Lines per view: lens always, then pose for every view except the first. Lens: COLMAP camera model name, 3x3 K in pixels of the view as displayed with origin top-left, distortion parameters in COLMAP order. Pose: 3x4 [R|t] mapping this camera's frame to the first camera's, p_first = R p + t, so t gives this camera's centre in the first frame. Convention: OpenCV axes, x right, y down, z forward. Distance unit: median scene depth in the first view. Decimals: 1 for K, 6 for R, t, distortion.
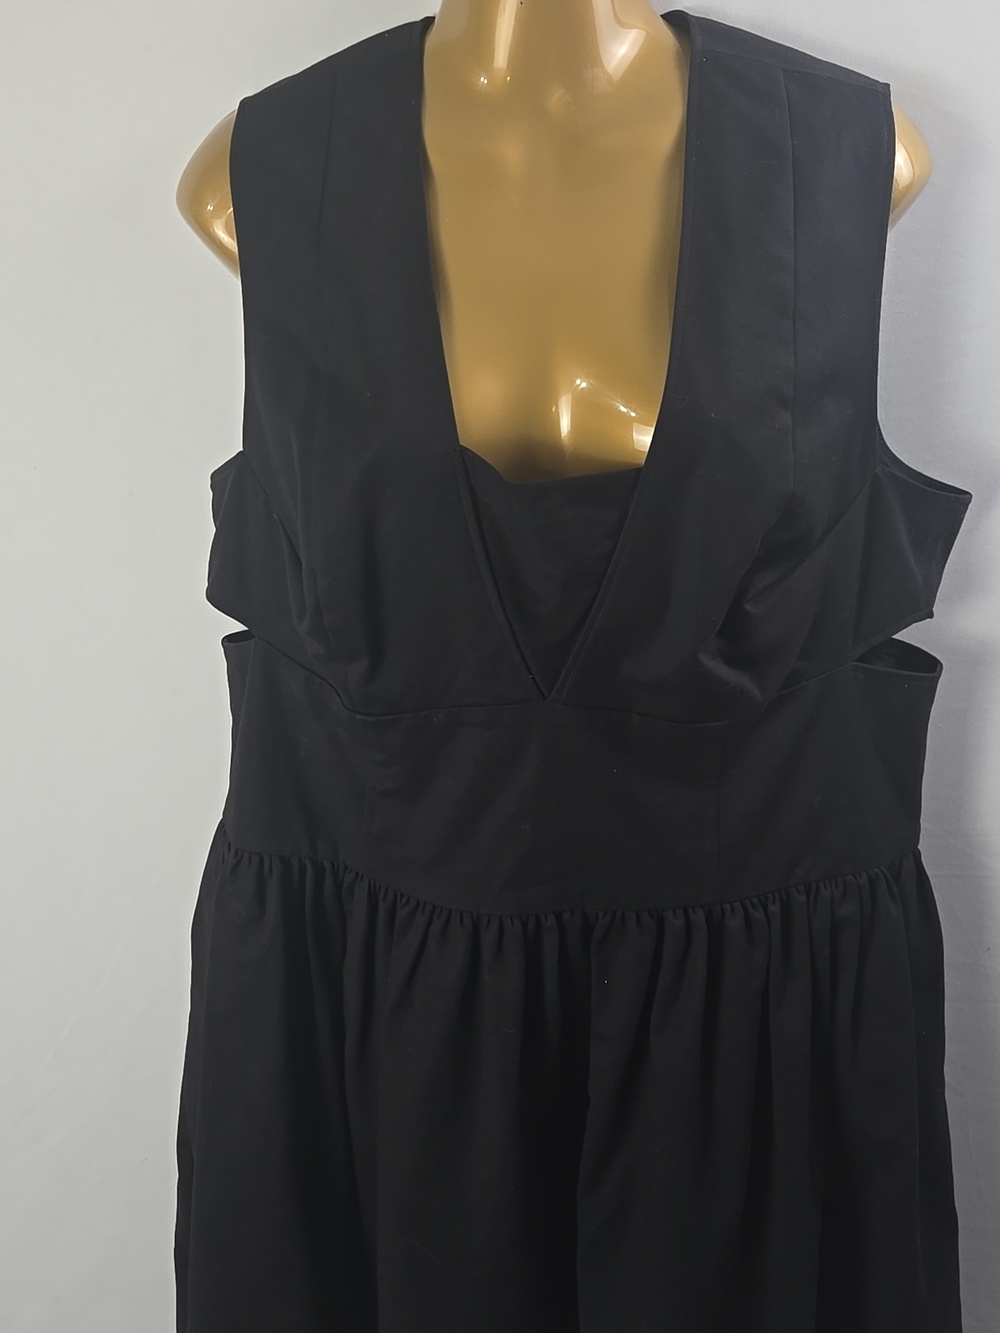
lens RADIAL K [[1462.6, 0, 500.0], [0, 1462.6, 666.5], [0, 0, 1]] dist [0.114864, -0.165895]
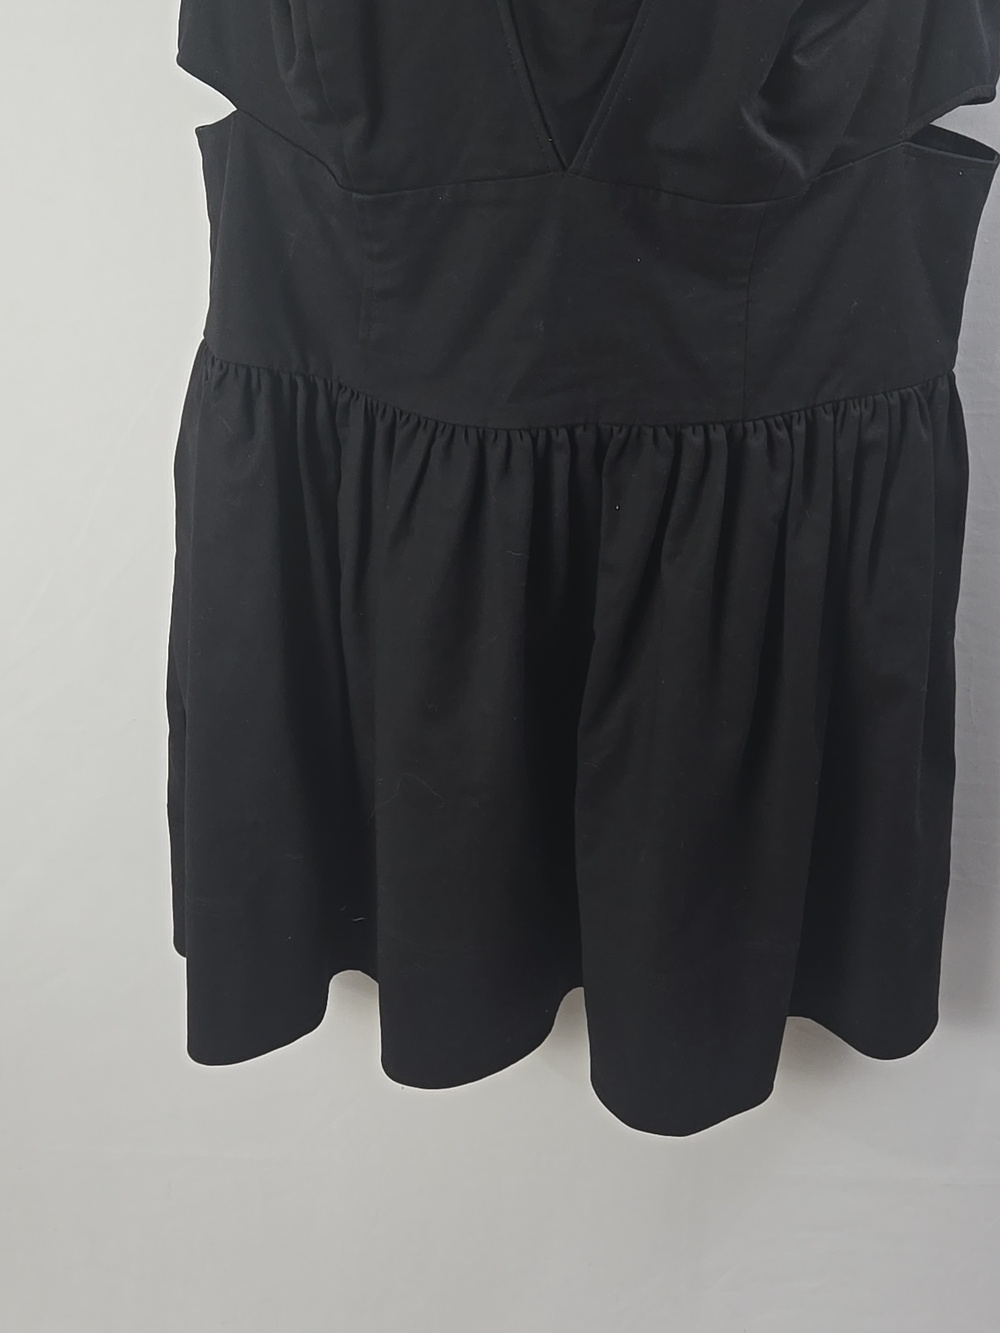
lens RADIAL K [[1462.6, 0, 500.0], [0, 1462.6, 666.5], [0, 0, 1]] dist [0.114864, -0.165895]
pose [[0.999641, 0.007205, 0.025800, -0.027525], [-0.011954, 0.981910, 0.188971, 0.138315], [-0.023972, -0.189211, 0.981644, 0.053653]]
